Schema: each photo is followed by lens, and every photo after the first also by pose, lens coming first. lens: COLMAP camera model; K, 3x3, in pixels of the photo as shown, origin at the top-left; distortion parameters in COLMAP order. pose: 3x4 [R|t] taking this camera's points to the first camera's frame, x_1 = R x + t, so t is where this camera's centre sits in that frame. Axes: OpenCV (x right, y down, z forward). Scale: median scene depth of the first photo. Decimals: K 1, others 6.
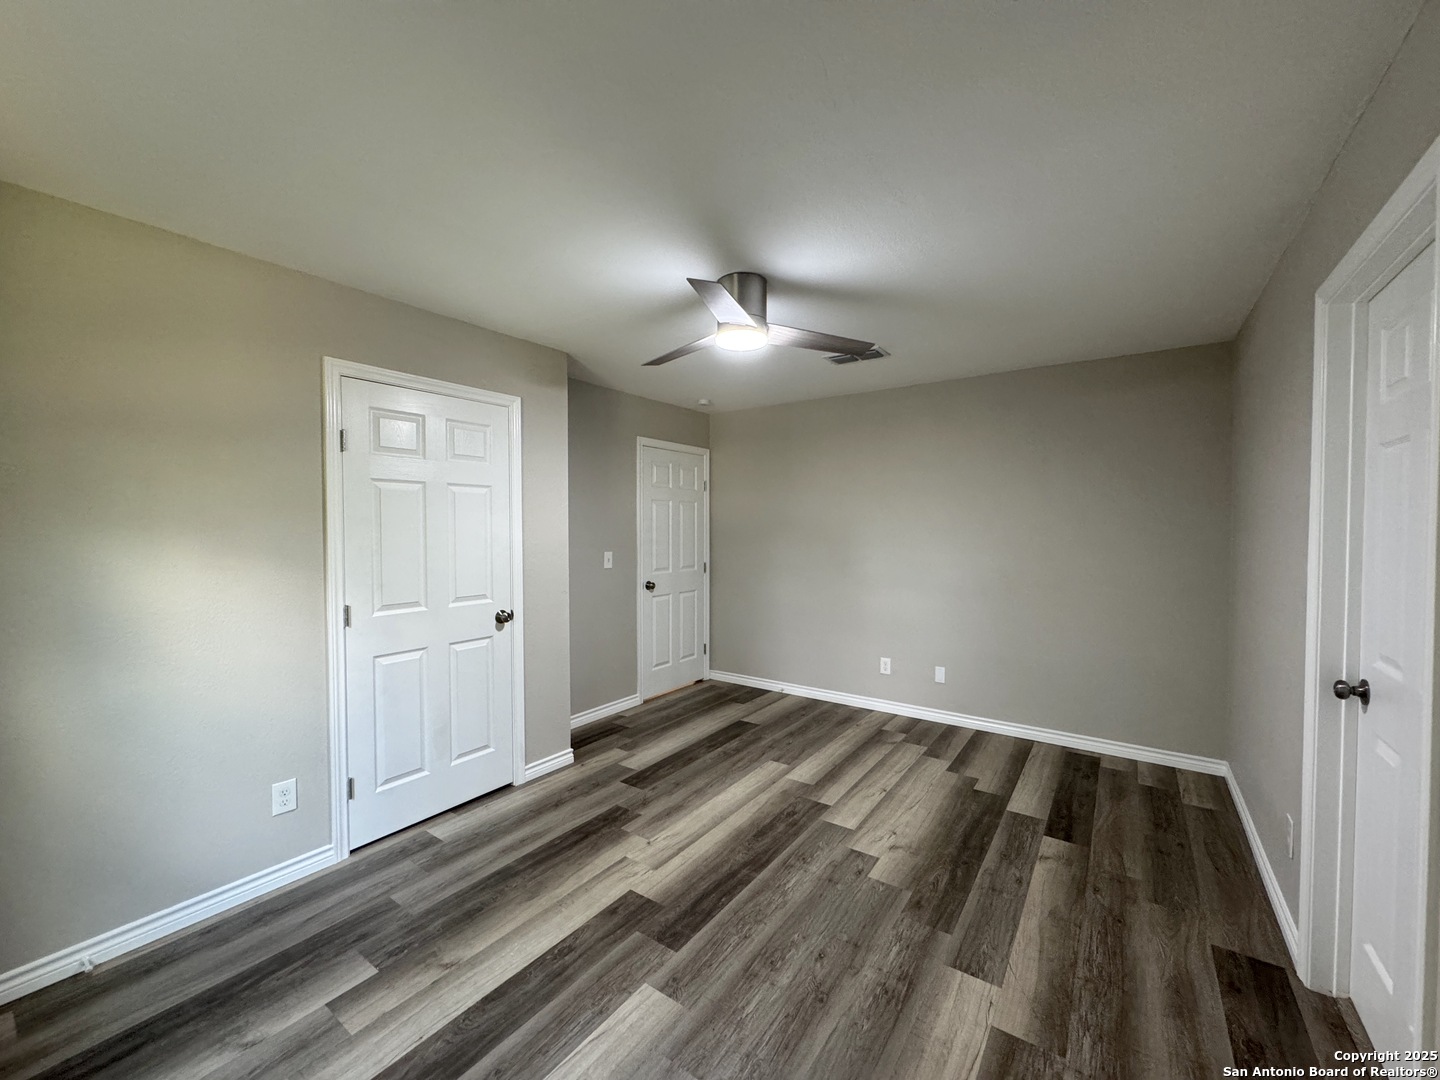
lens RADIAL K [[574.6, 0, 720.1], [0, 574.6, 539.3], [0, 0, 1]] dist [-0.003387, 0.000756]
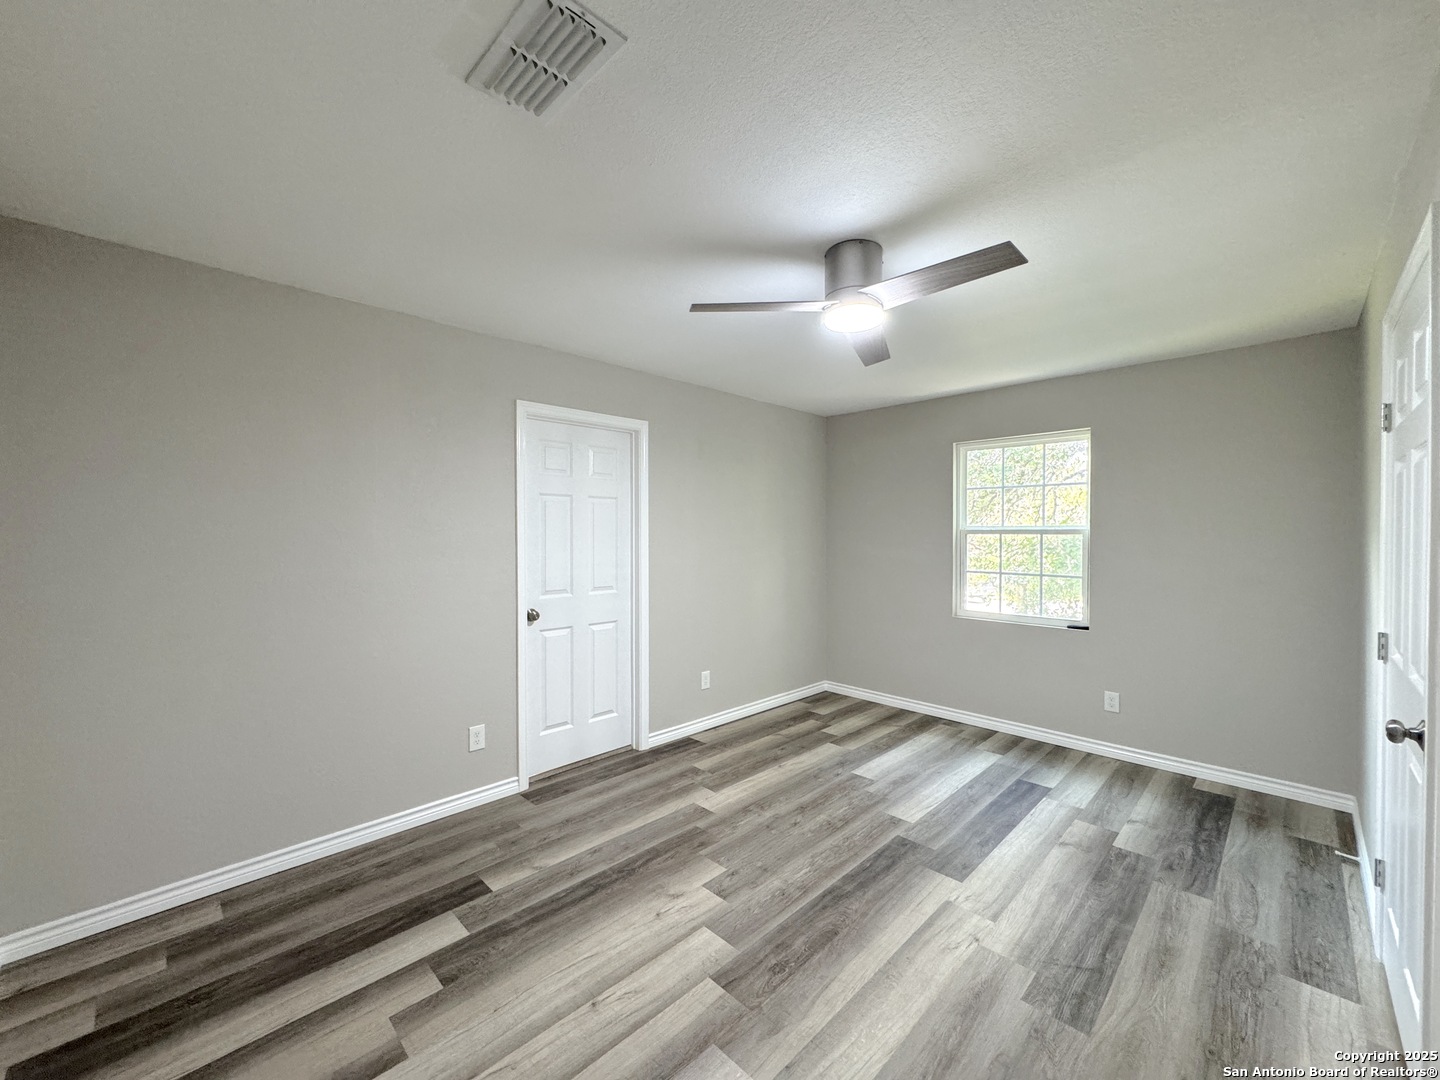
lens RADIAL K [[574.6, 0, 721.3], [0, 574.6, 540.1], [0, 0, 1]] dist [-0.003387, 0.000756]
pose [[-0.986078, -0.001499, 0.166279, 0.098476], [0.004613, 0.999328, 0.036364, -0.043944], [-0.166222, 0.036625, -0.985408, 2.030367]]
